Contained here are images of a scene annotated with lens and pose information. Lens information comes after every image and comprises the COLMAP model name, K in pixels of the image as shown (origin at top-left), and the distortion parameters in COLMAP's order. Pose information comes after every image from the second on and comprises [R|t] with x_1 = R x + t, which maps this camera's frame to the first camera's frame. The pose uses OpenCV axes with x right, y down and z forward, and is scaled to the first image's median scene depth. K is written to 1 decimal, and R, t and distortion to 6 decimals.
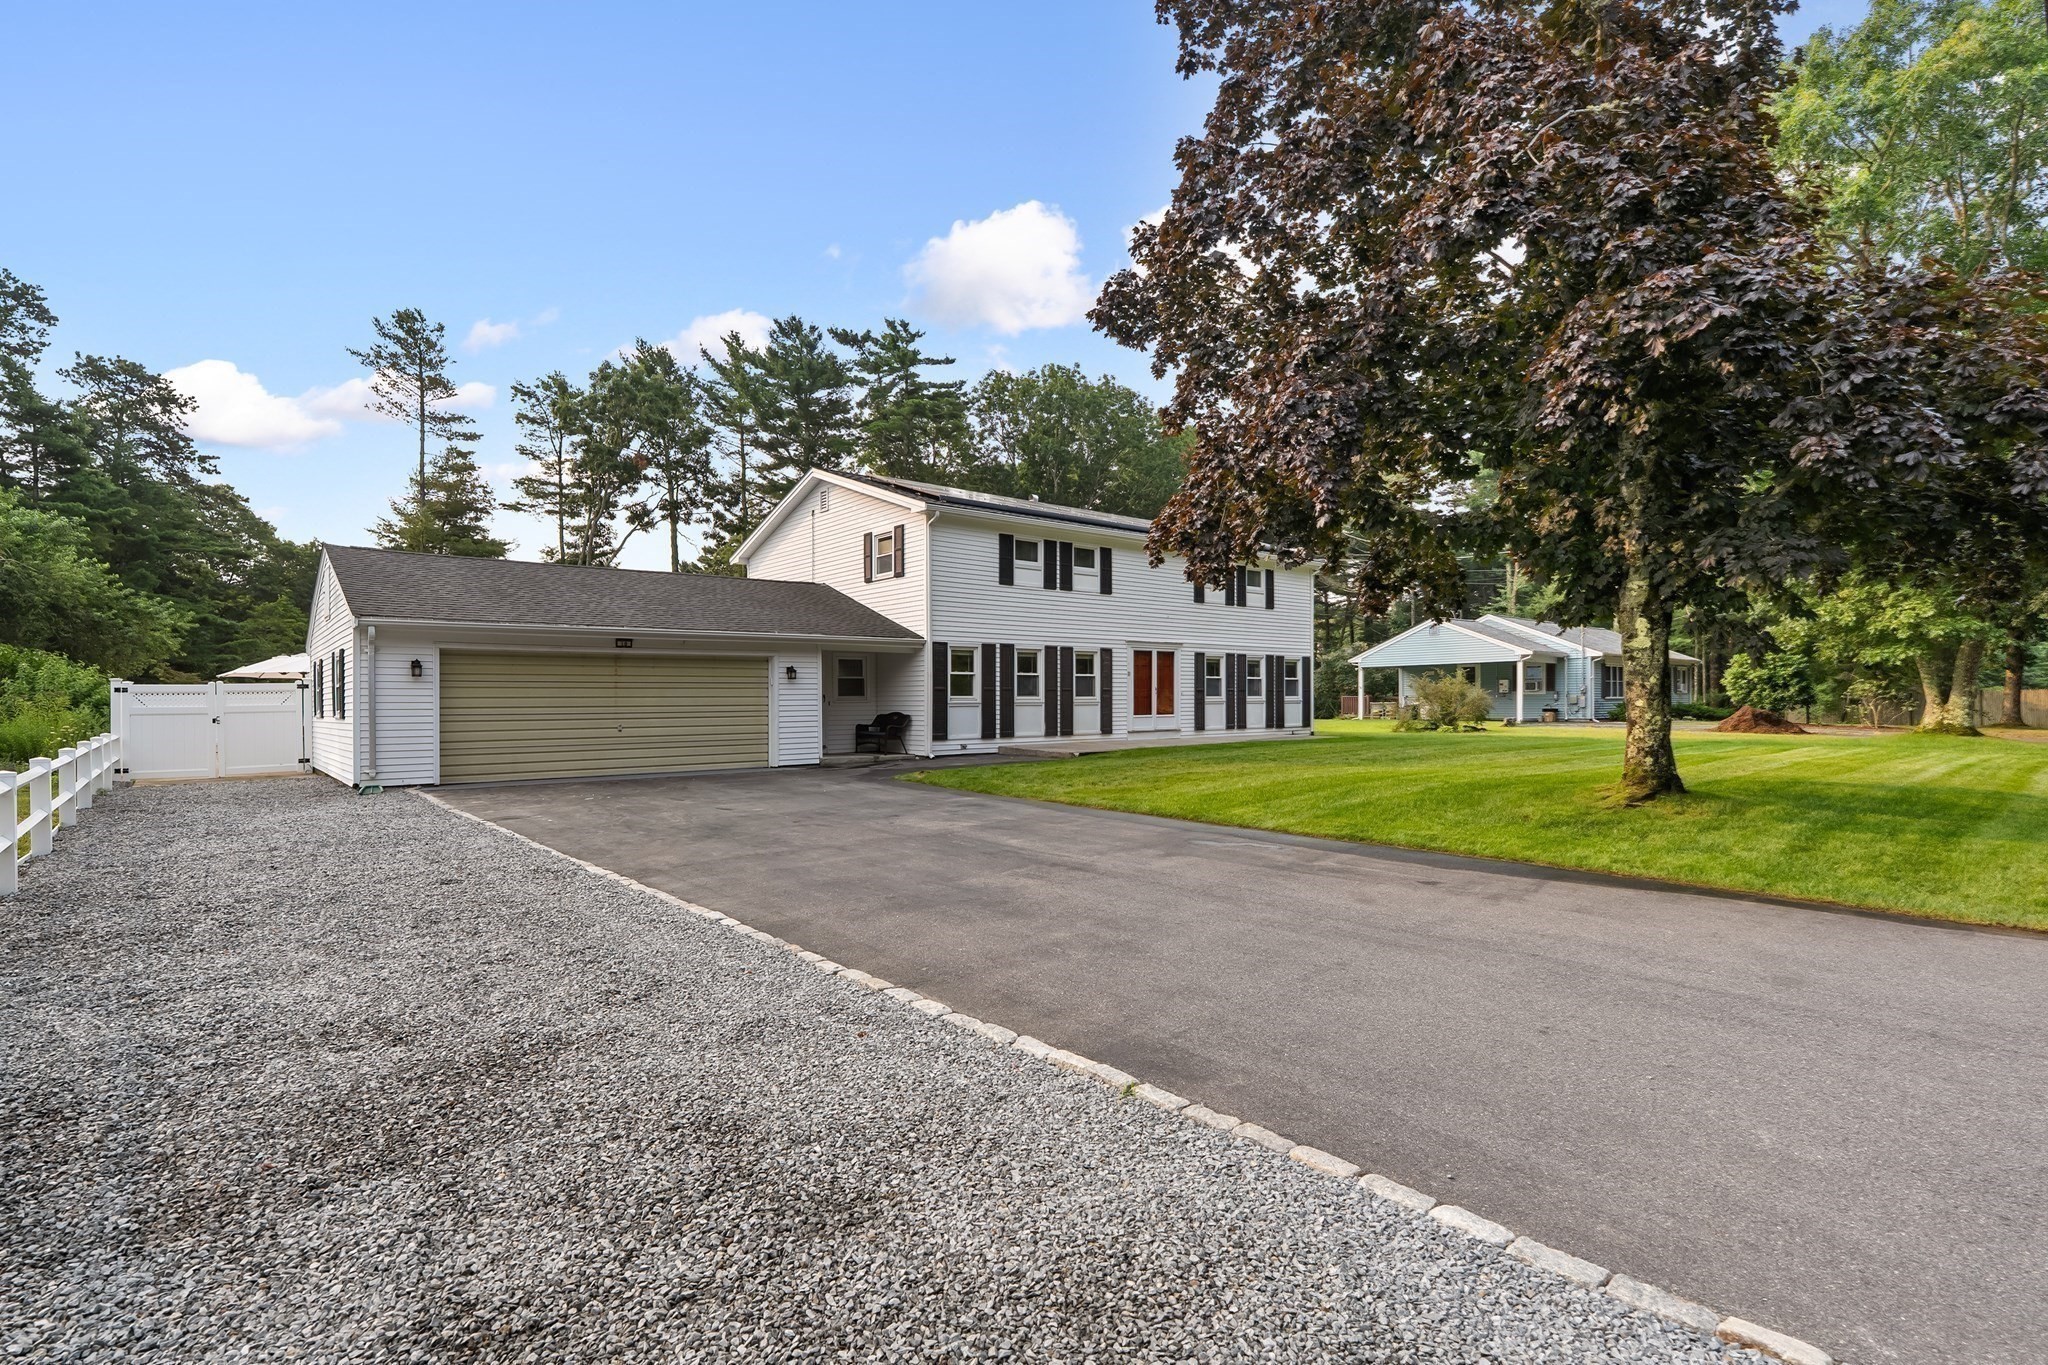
lens RADIAL K [[951.7, 0, 1012.3], [0, 951.7, 670.7], [0, 0, 1]] dist [-0.004588, 0.001644]
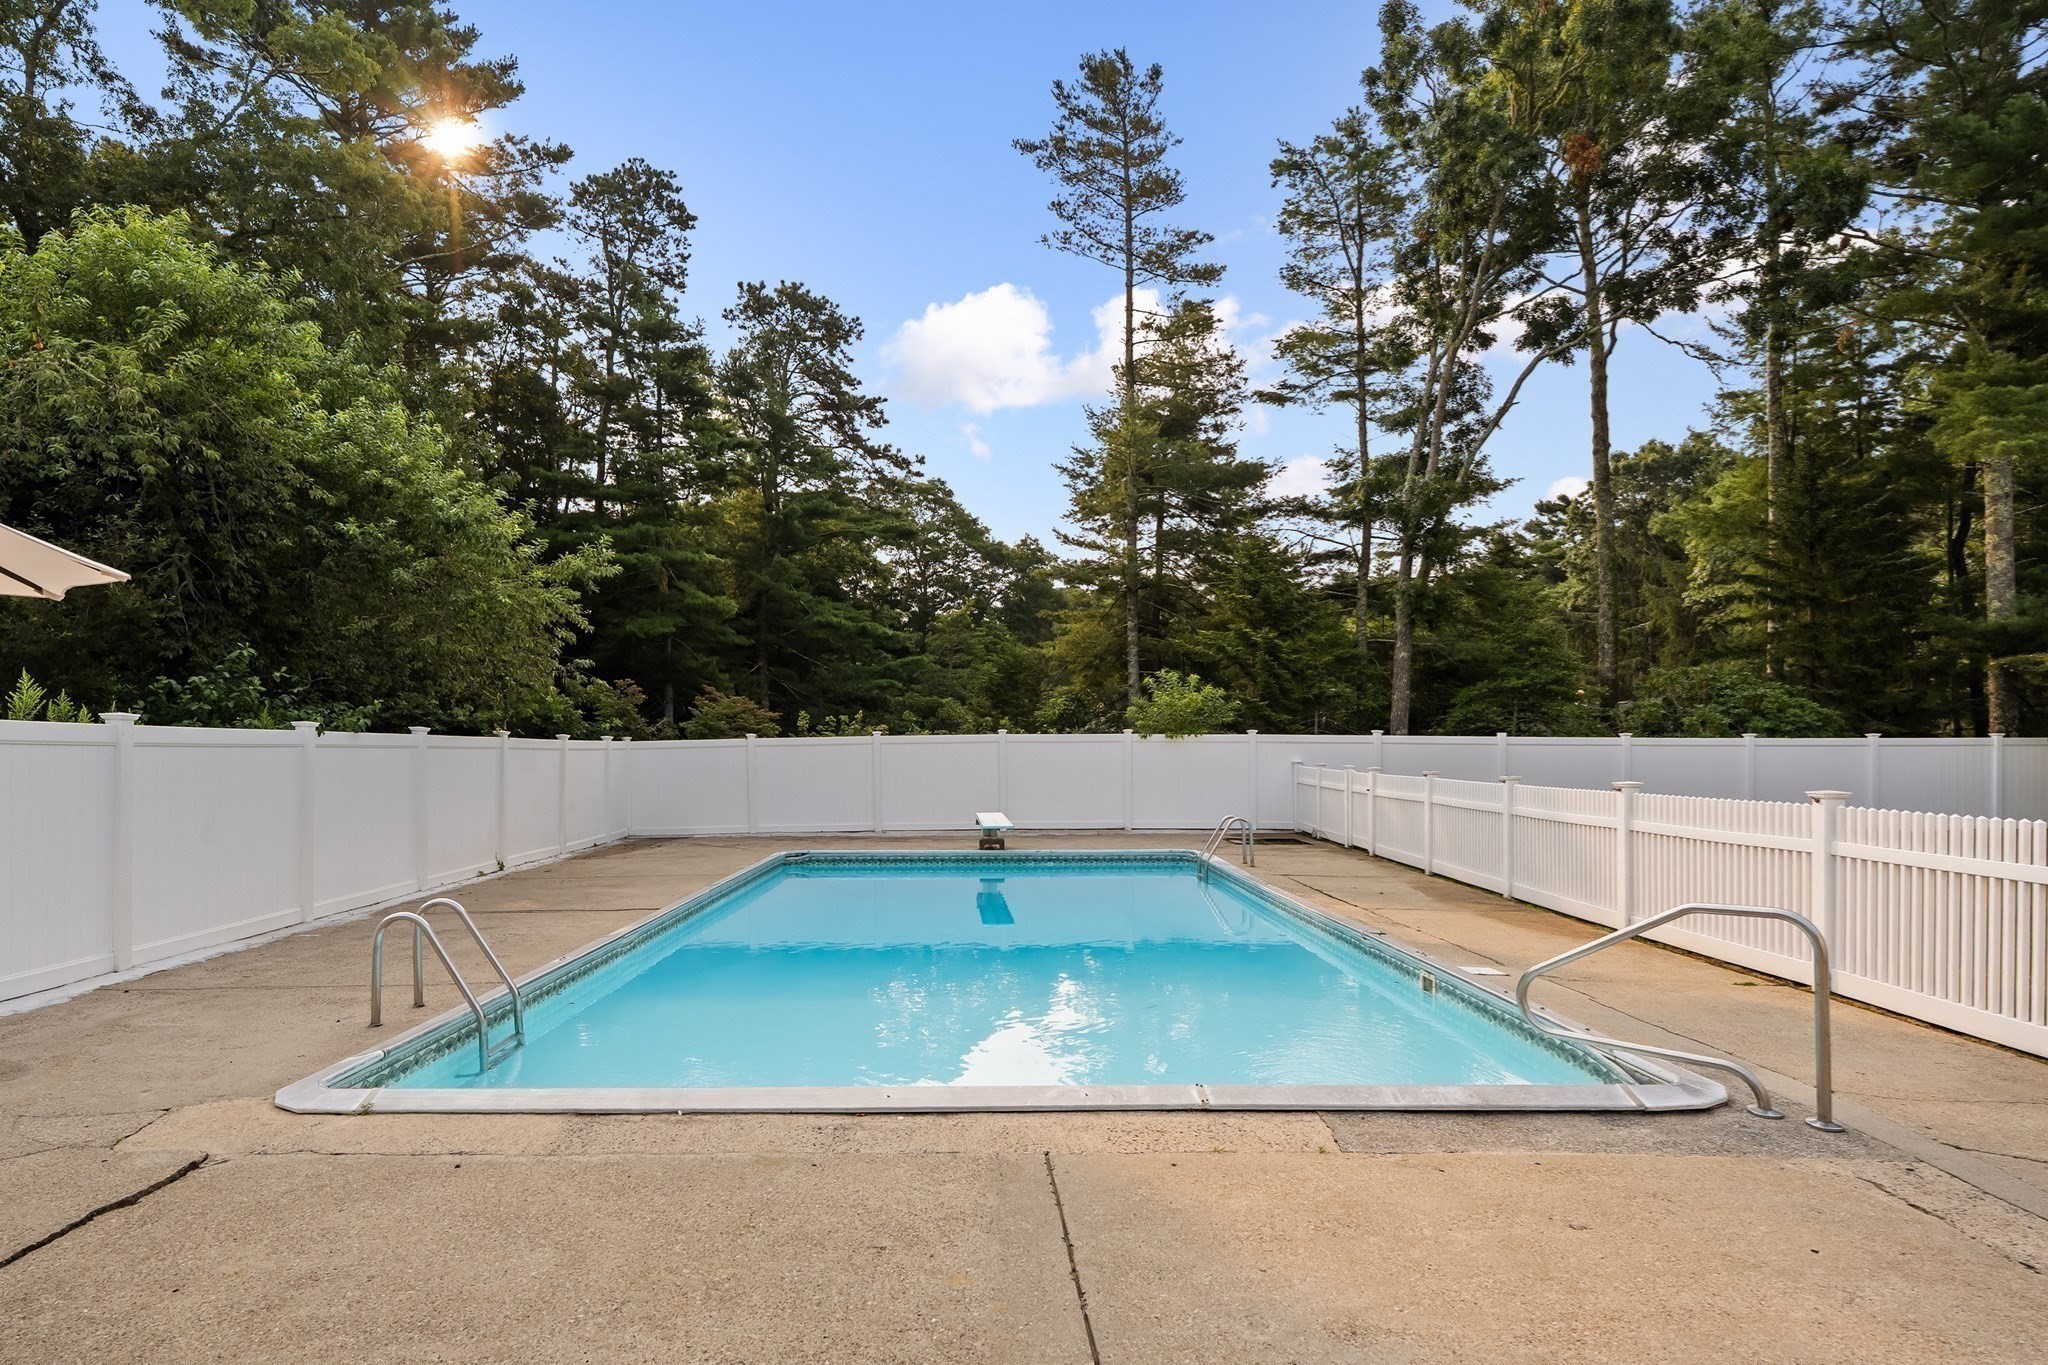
lens RADIAL K [[1135.8, 0, 963.5], [0, 1135.8, 772.2], [0, 0, 1]] dist [-0.008011, 0.002039]
pose [[0.744023, 0.019523, -0.667868, -0.228773], [0.015967, 0.998768, 0.046983, 0.011461], [0.667963, -0.045620, 0.742795, 0.403107]]
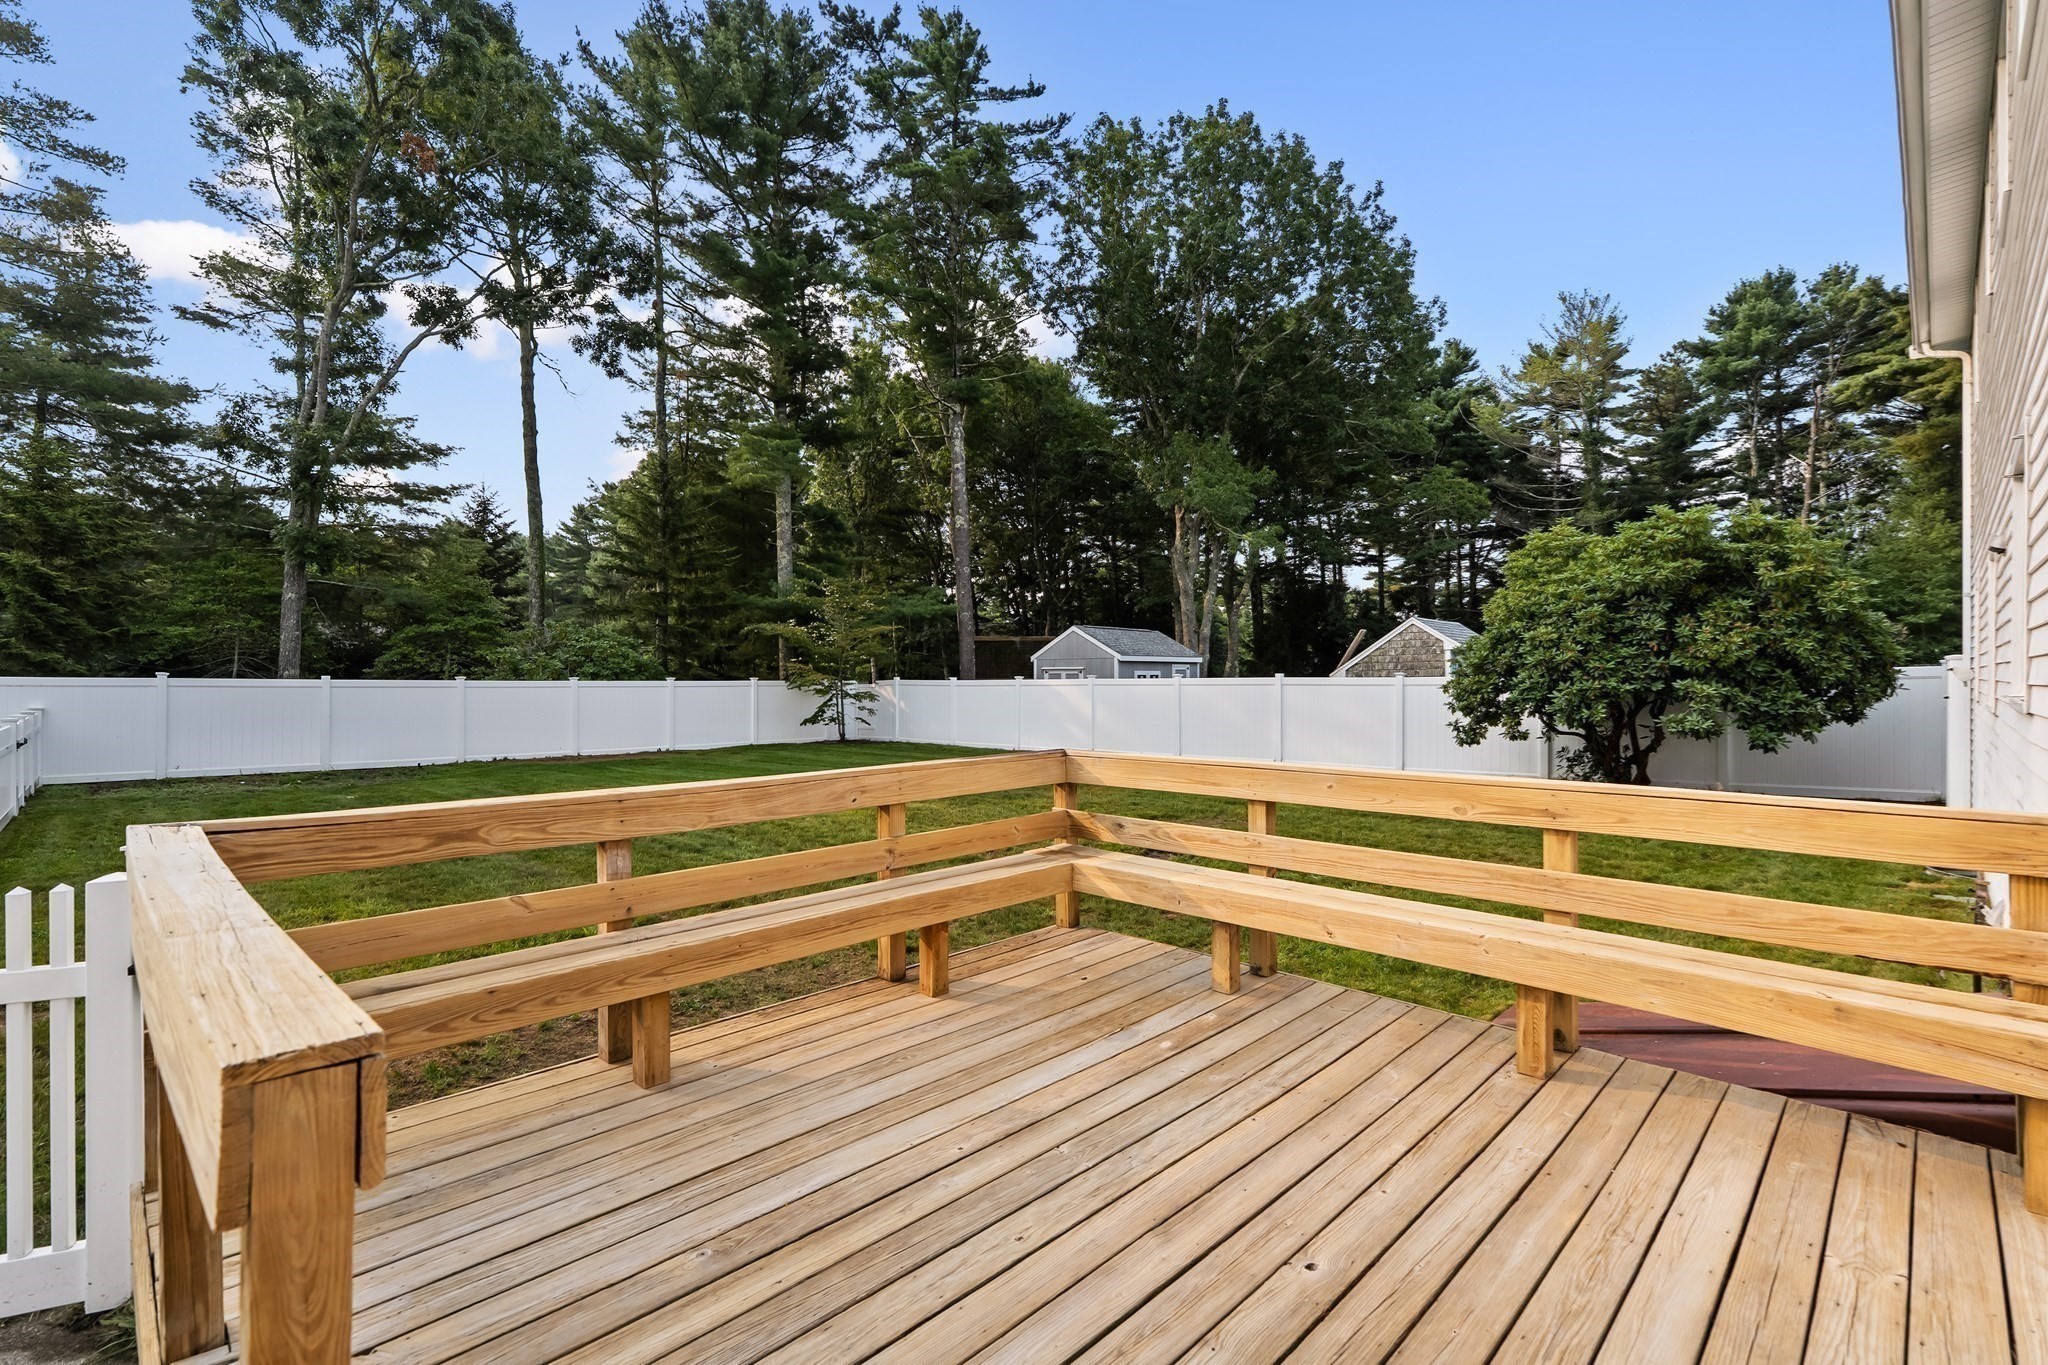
lens RADIAL K [[951.7, 0, 1006.9], [0, 951.7, 676.2], [0, 0, 1]] dist [-0.004588, 0.001644]
pose [[0.996307, 0.008735, 0.085419, -0.135282], [-0.010546, 0.999729, 0.020772, 0.009928], [-0.085214, -0.021596, 0.996129, 0.461892]]
